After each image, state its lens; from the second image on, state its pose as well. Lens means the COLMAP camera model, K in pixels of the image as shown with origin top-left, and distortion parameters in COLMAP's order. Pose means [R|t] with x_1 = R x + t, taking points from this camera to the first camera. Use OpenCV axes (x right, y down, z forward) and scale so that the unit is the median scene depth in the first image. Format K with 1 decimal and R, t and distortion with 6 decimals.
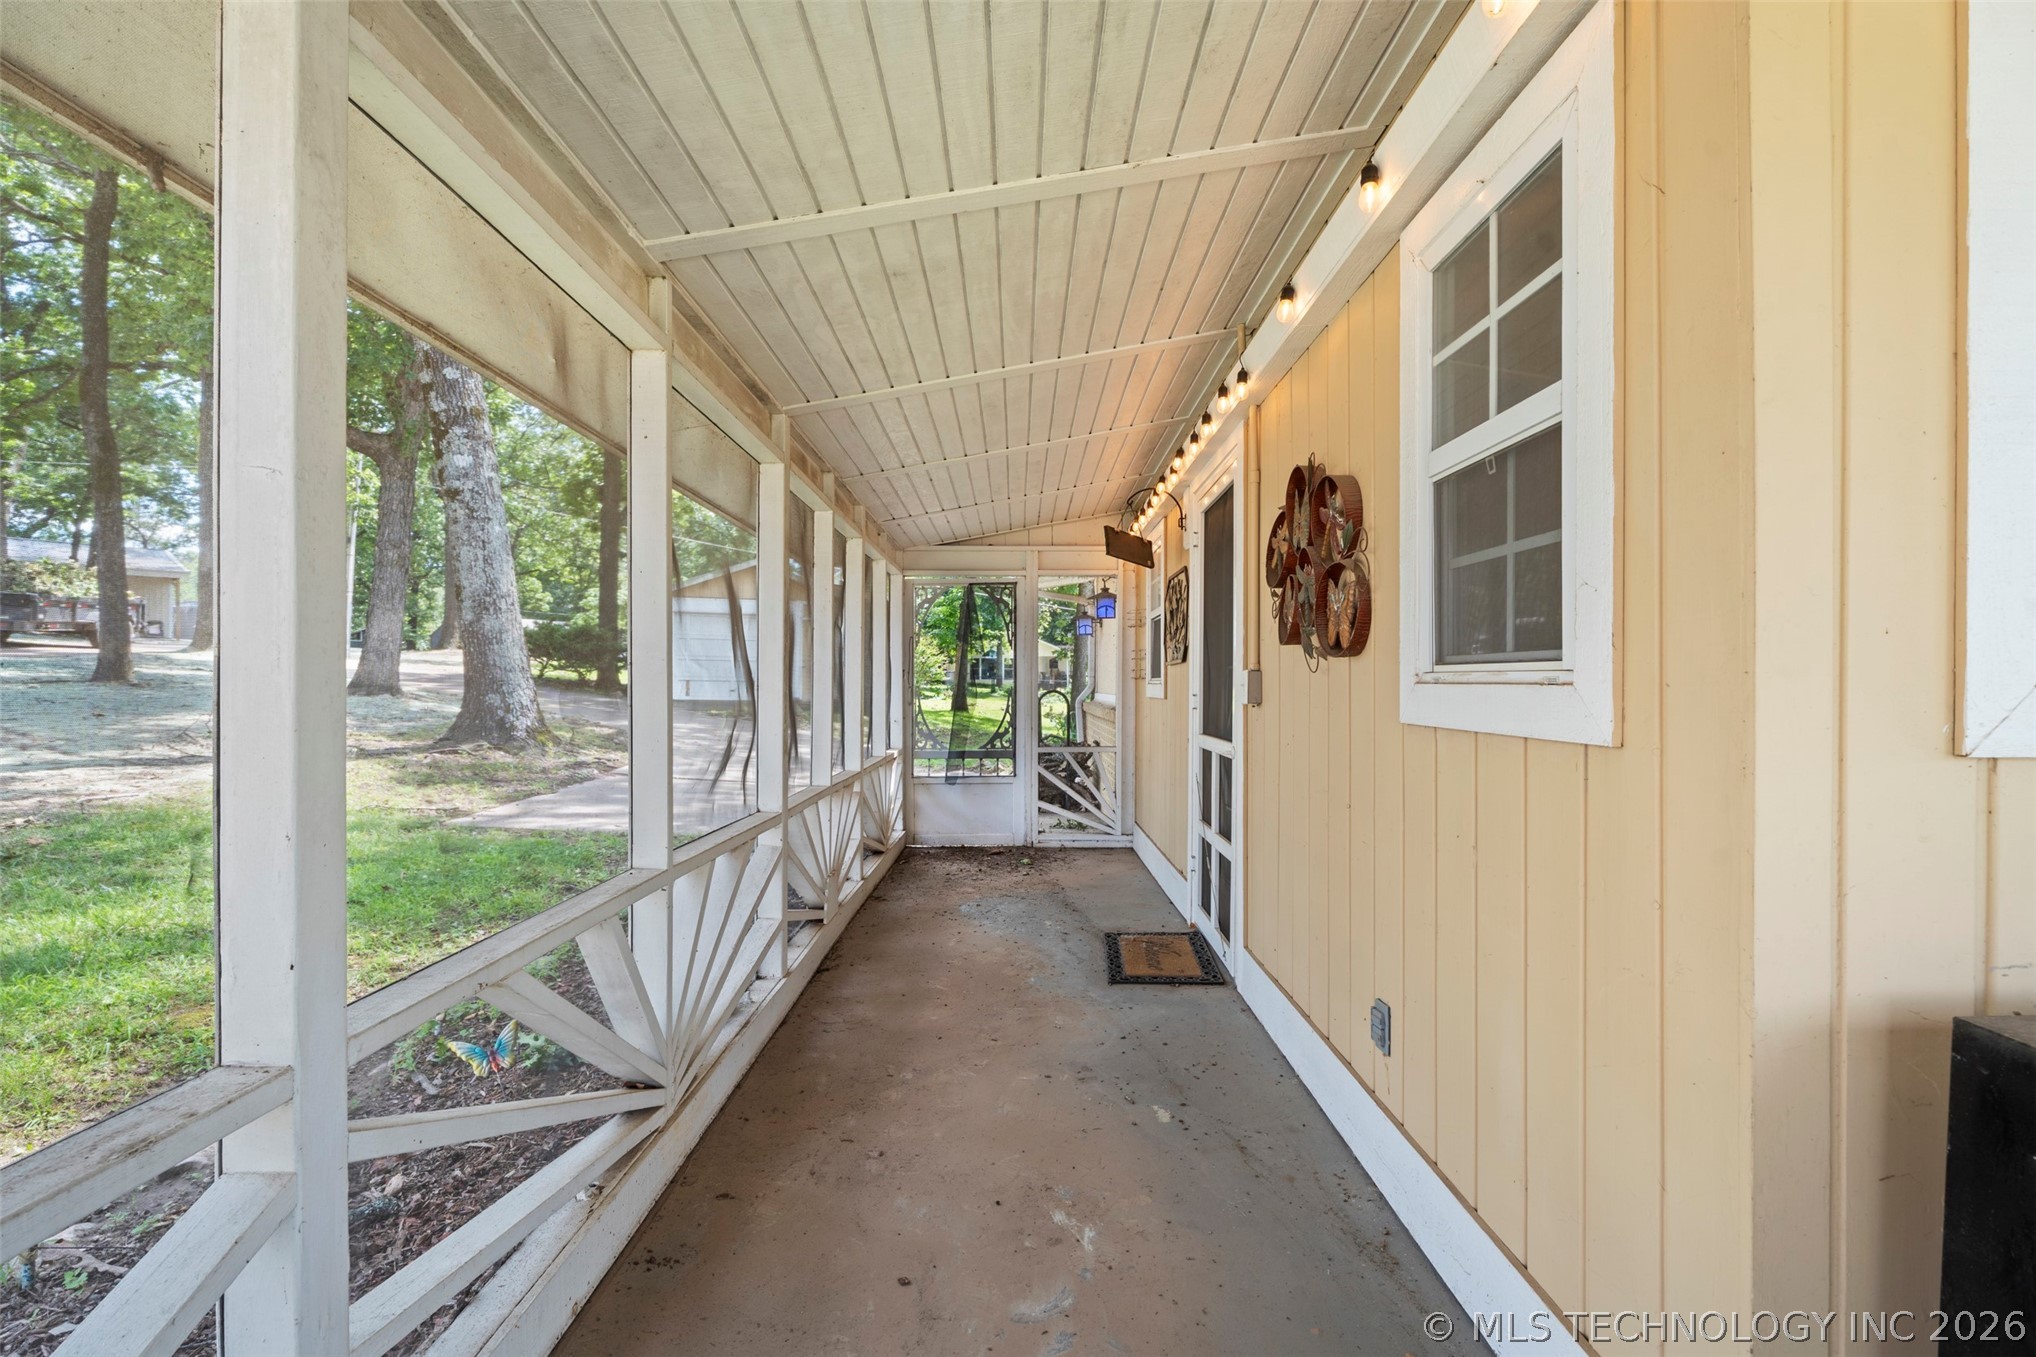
lens RADIAL K [[949.1, 0, 1014.9], [0, 949.1, 683.3], [0, 0, 1]] dist [0.000068, -0.000006]
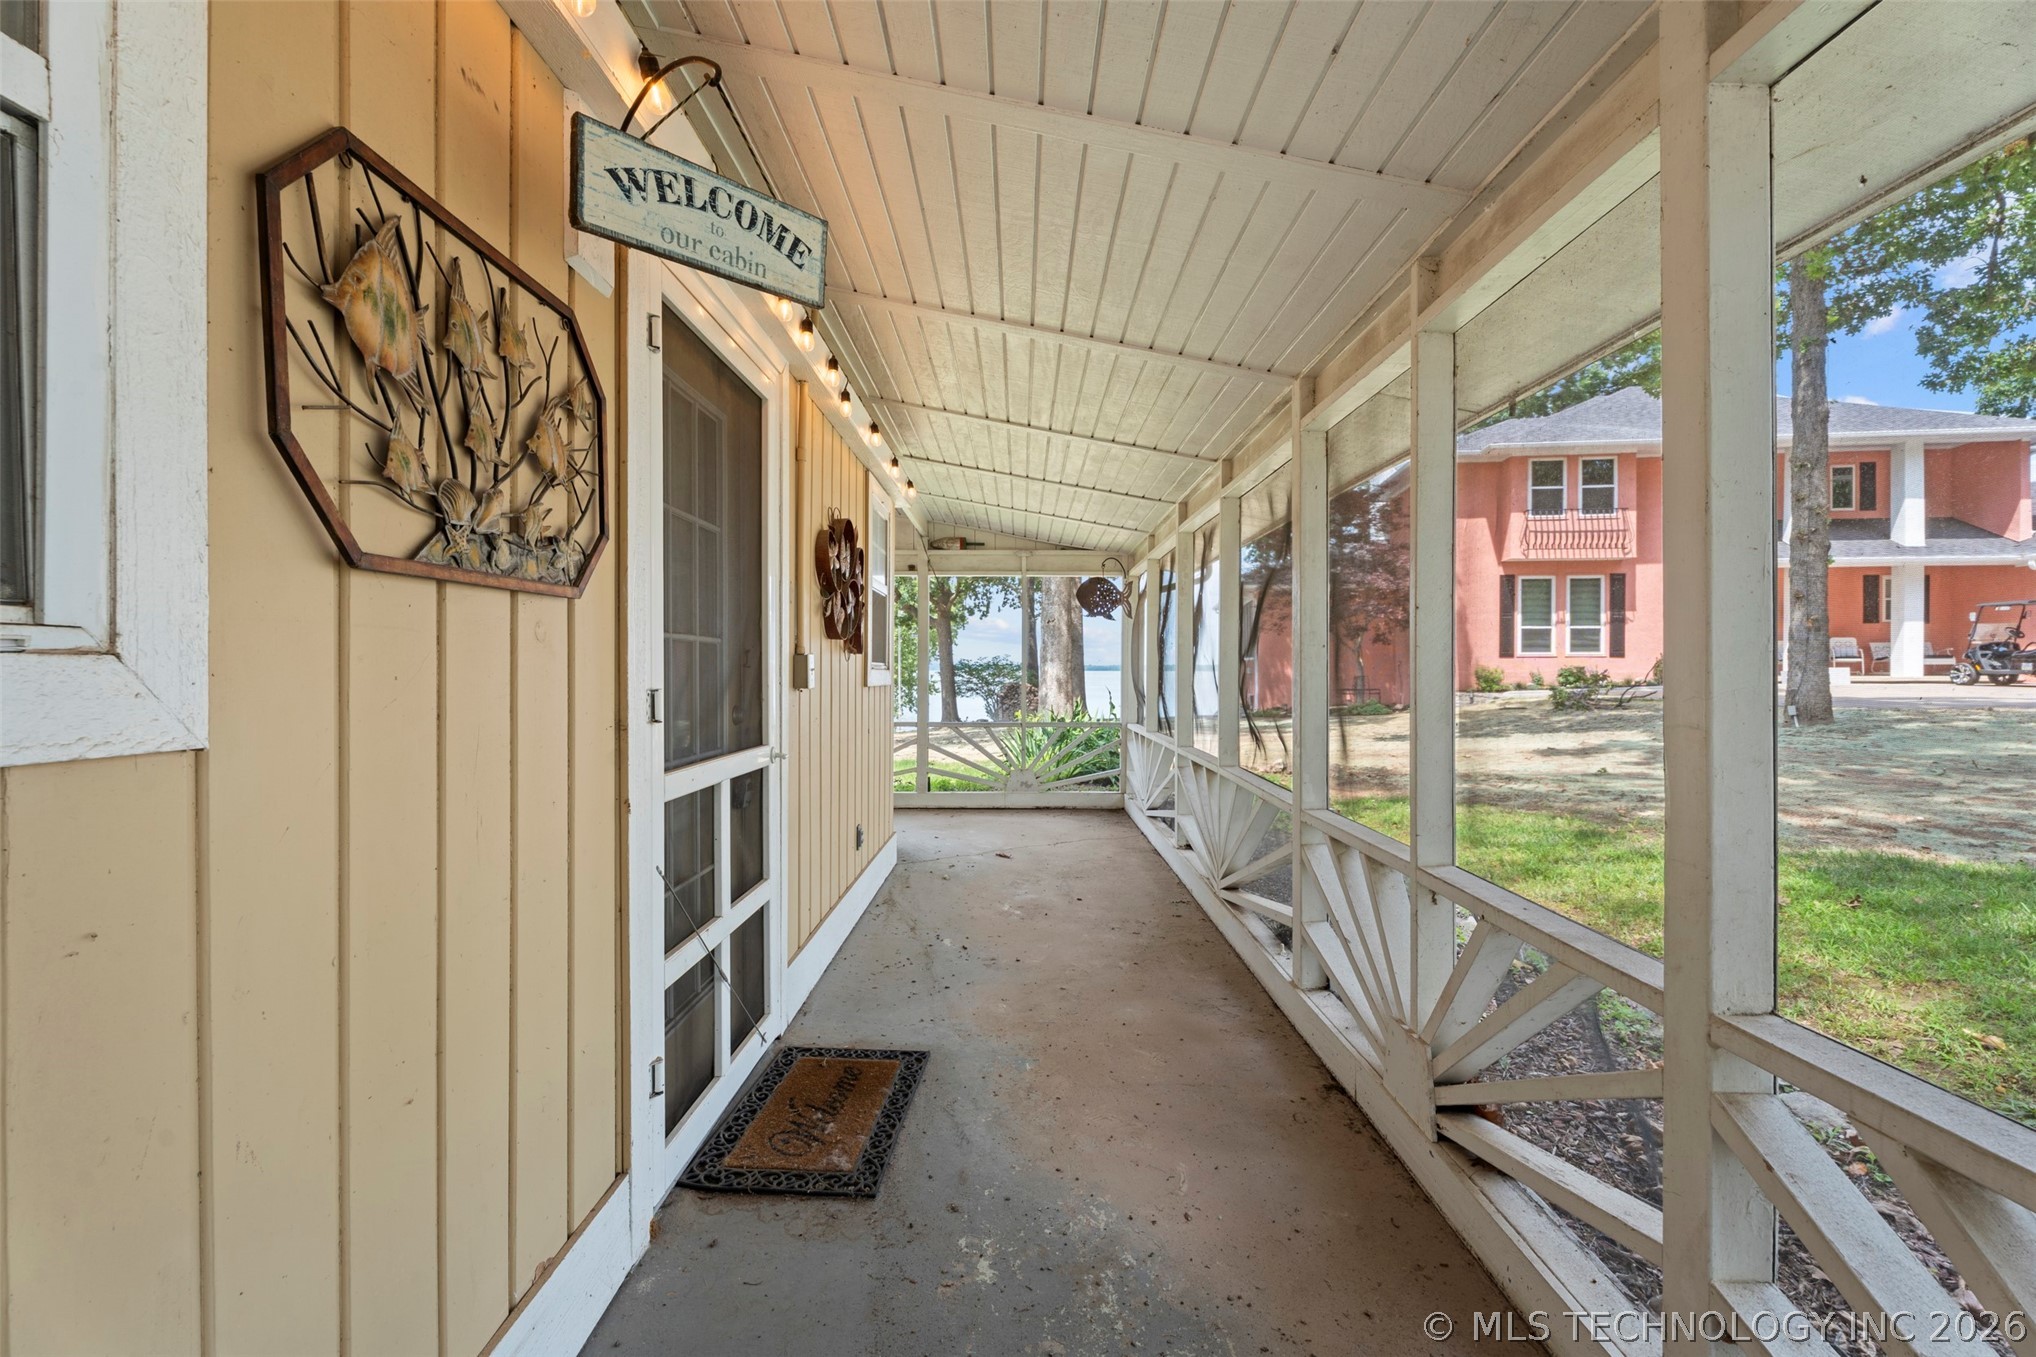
lens RADIAL K [[897.4, 0, 1018.0], [0, 897.4, 678.5], [0, 0, 1]] dist [-0.000133, 0.000000]
pose [[-0.999994, -0.002960, -0.001517, 0.036777], [-0.002967, 0.999985, 0.004523, 0.007755], [0.001503, 0.004527, -0.999989, 2.239035]]
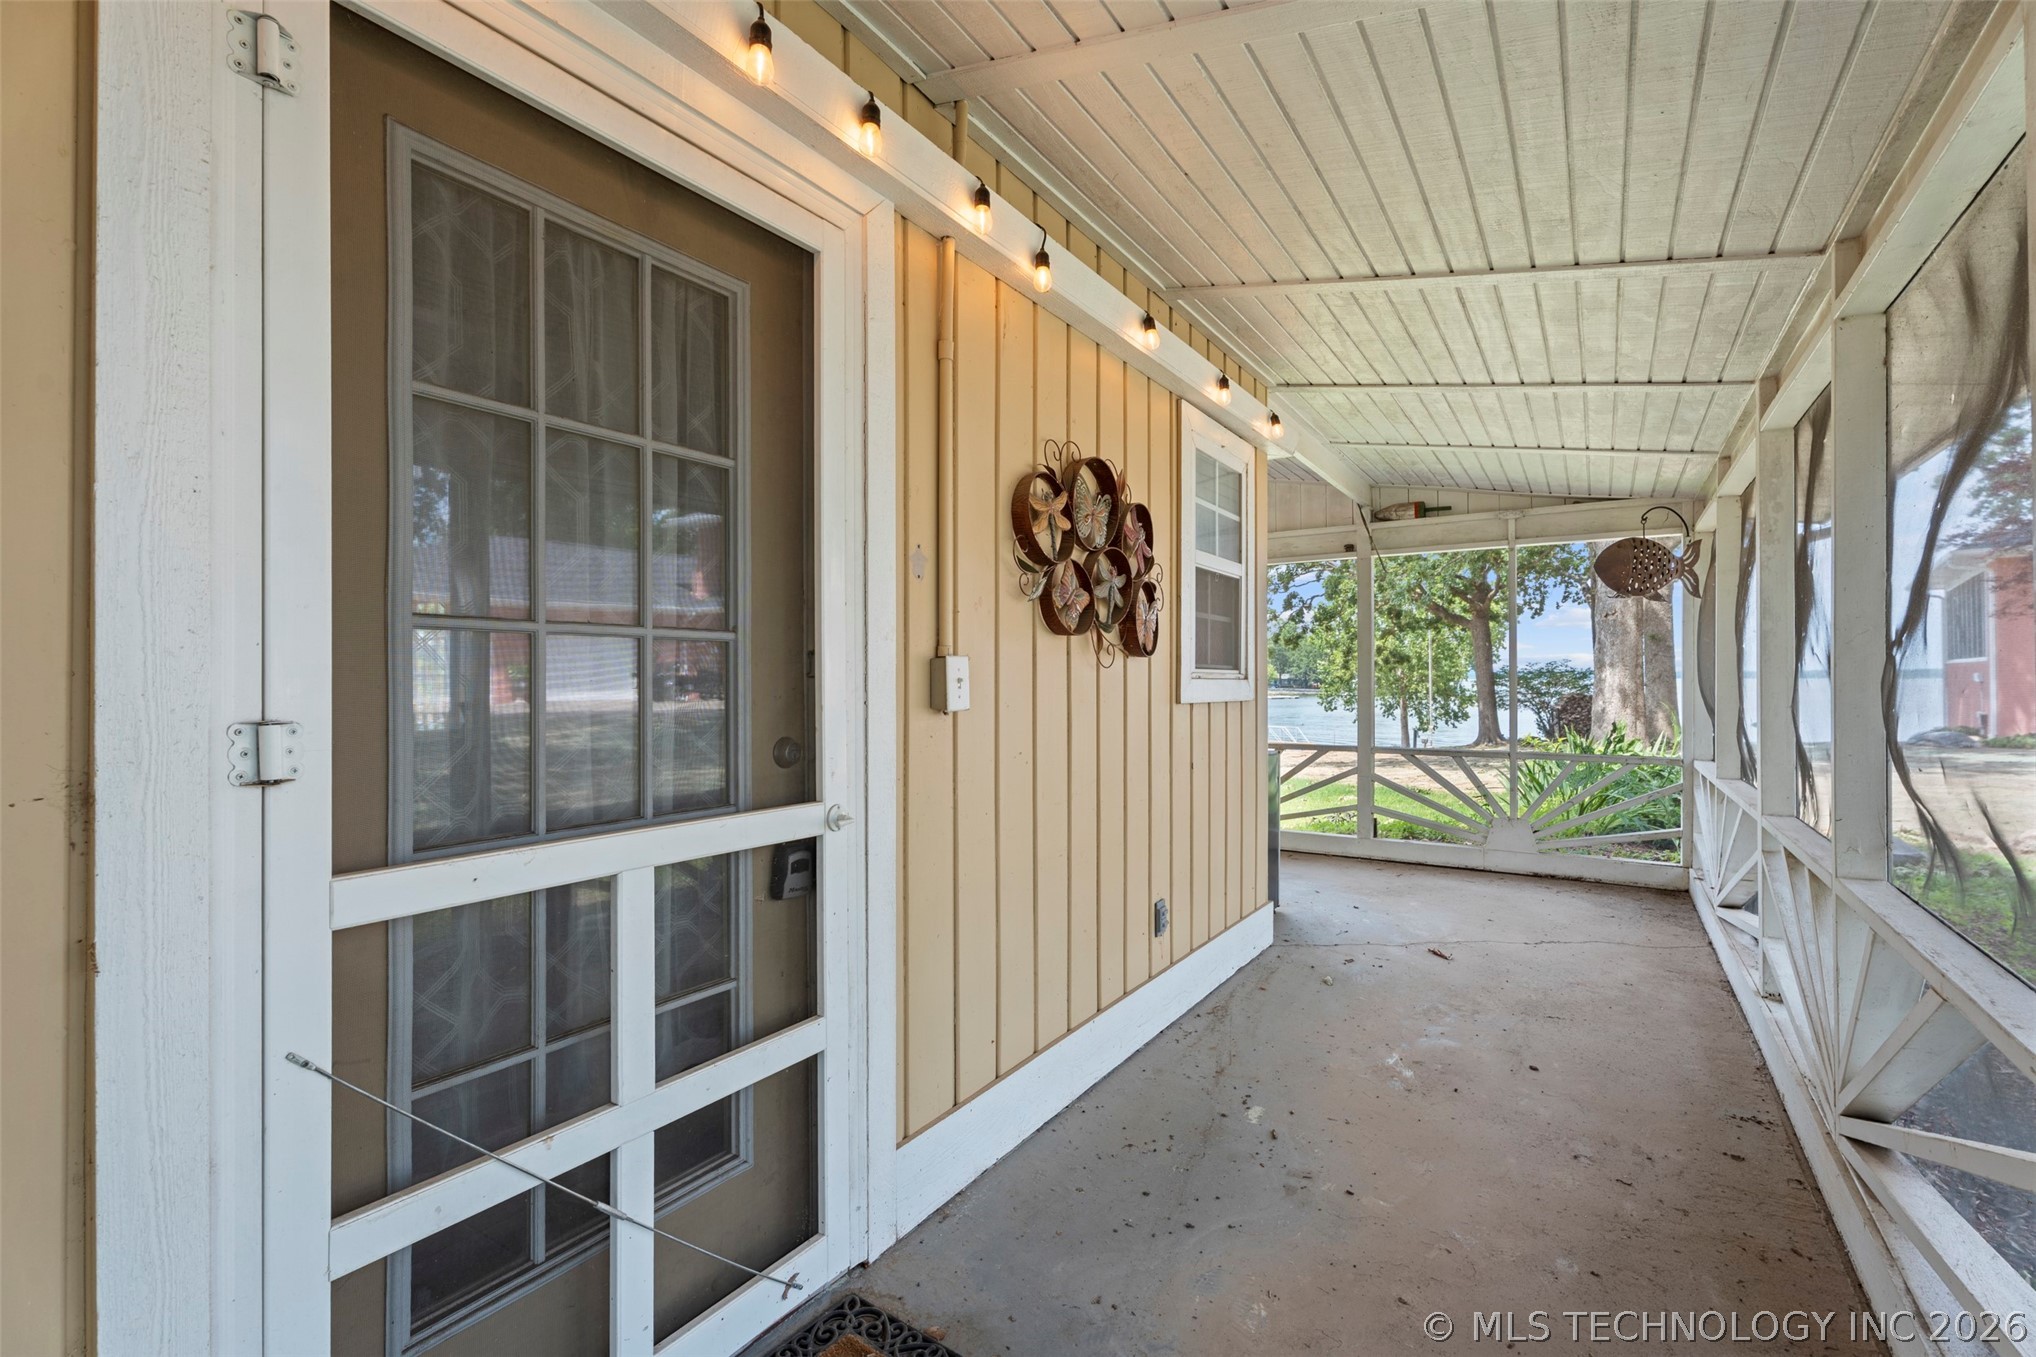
lens RADIAL K [[897.1, 0, 1030.9], [0, 897.1, 678.0], [0, 0, 1]] dist [0.000246, 0.000047]
pose [[-0.846050, 0.003540, 0.533092, -0.132165], [0.000471, 0.999983, -0.005893, 0.004870], [-0.533104, -0.004734, -0.846037, 1.722093]]
